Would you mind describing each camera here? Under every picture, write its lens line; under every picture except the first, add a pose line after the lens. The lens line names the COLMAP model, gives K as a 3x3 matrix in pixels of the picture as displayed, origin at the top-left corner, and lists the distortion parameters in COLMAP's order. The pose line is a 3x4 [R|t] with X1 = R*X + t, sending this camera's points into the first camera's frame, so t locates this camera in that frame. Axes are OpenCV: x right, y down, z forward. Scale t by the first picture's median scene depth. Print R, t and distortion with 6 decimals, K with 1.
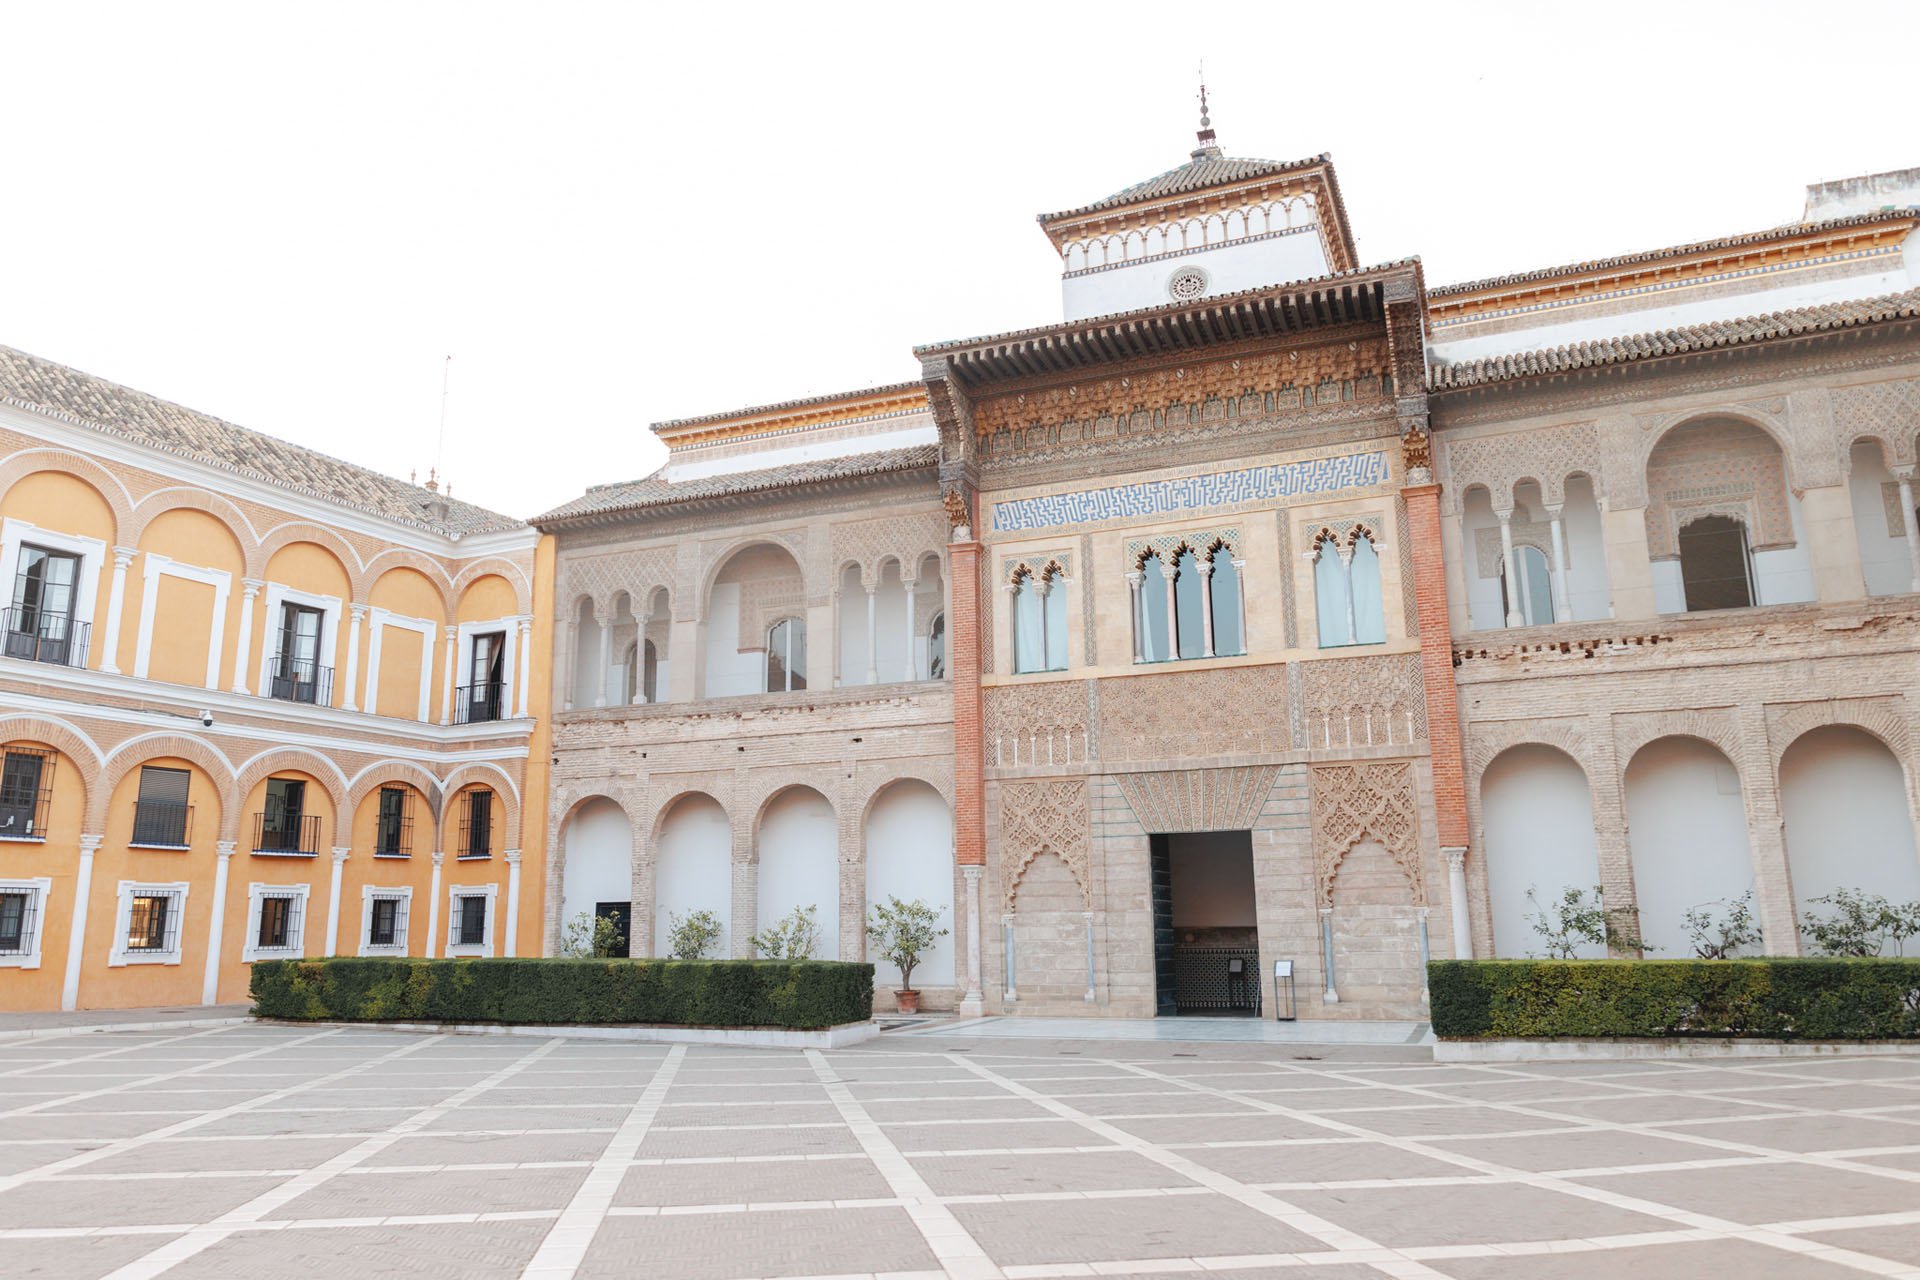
lens RADIAL K [[1366.2, 0, 958.1], [0, 1366.2, 627.1], [0, 0, 1]] dist [-0.002376, -0.003833]
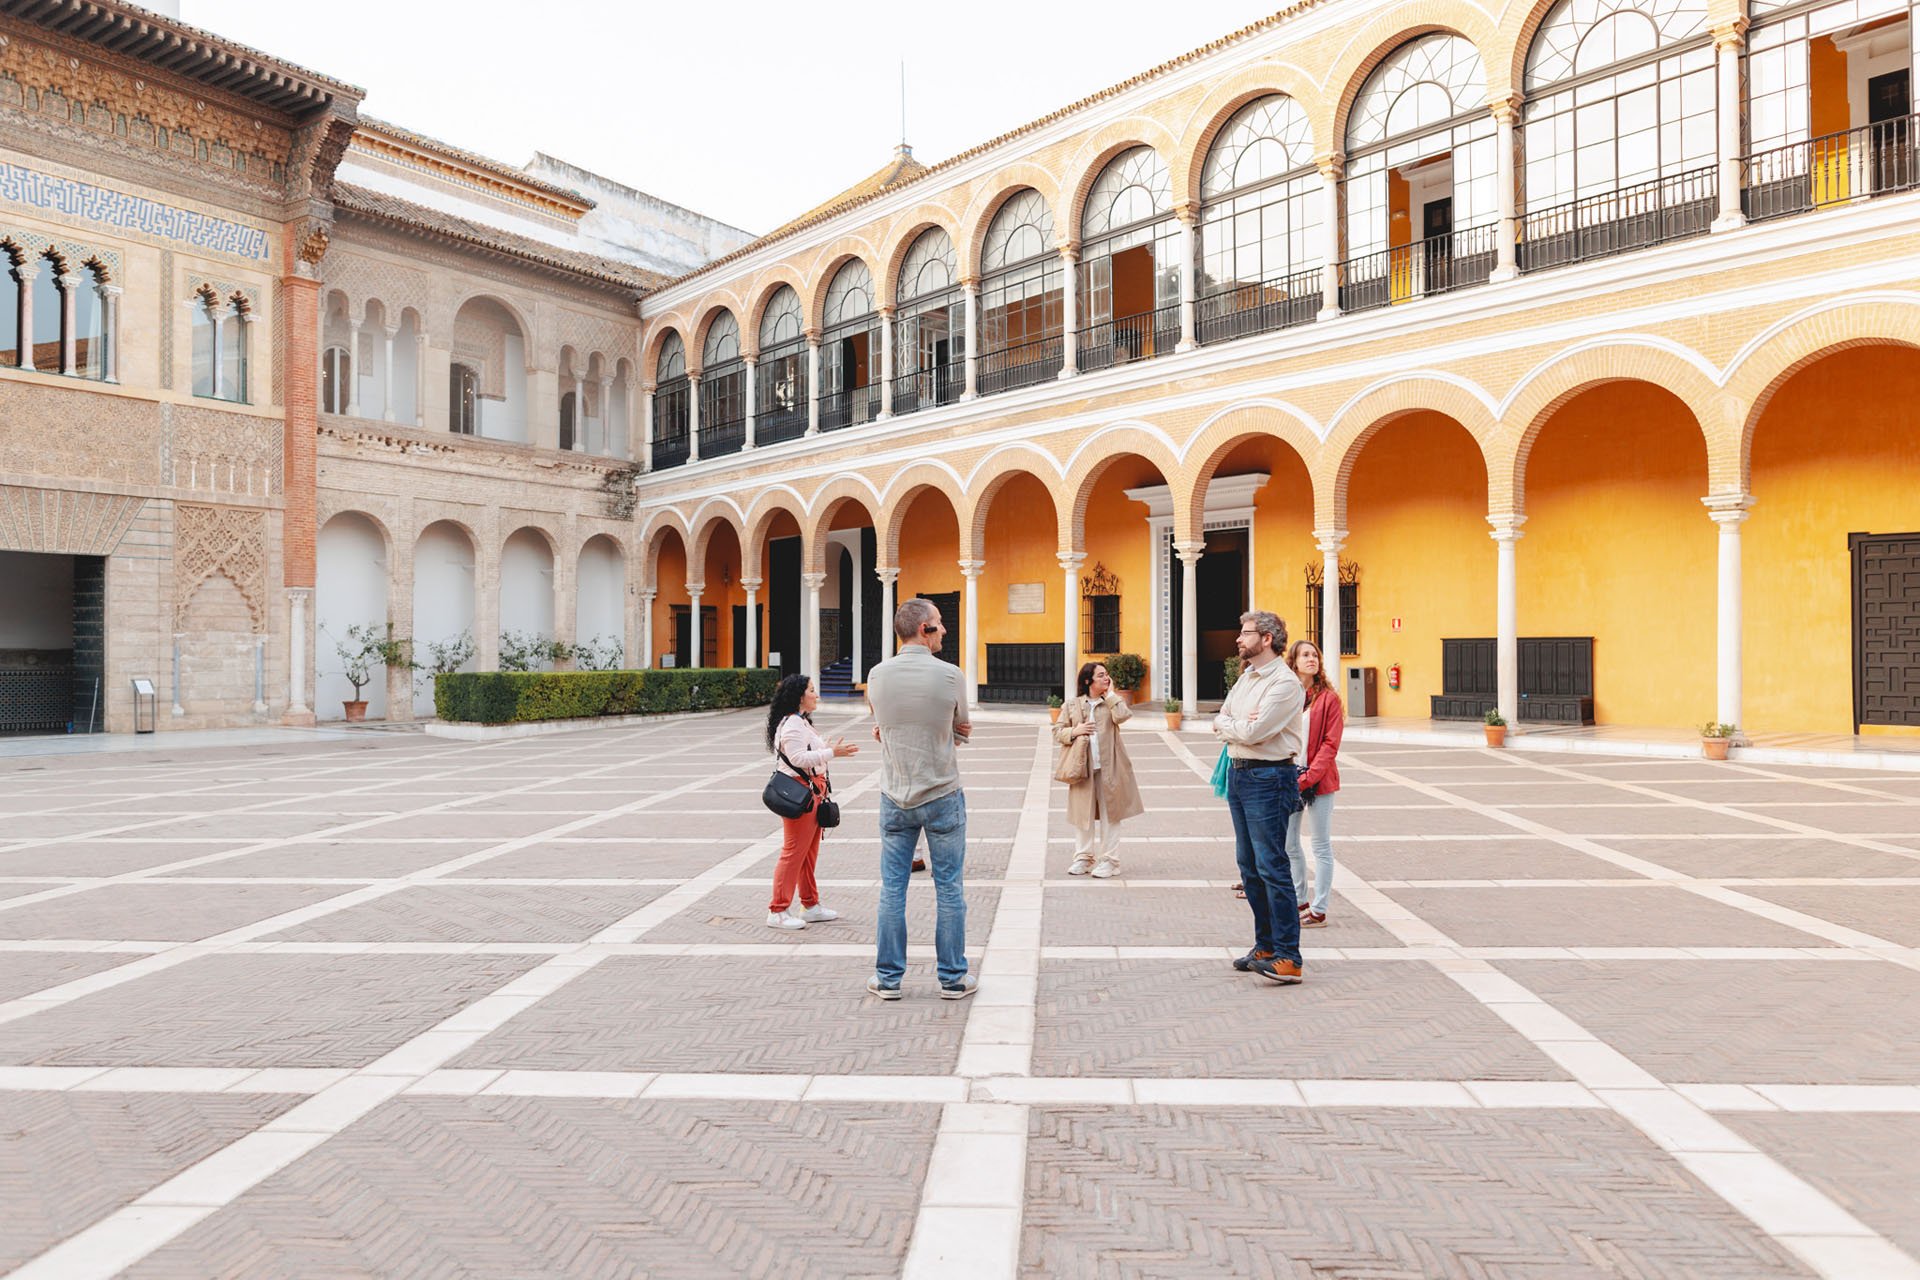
lens RADIAL K [[1366.2, 0, 955.8], [0, 1366.2, 641.8], [0, 0, 1]] dist [-0.002376, -0.003833]
pose [[0.198835, 0.020211, 0.979825, -0.686288], [-0.213798, 0.976601, 0.023242, 0.053375], [-0.956428, -0.214106, 0.198503, 0.181125]]
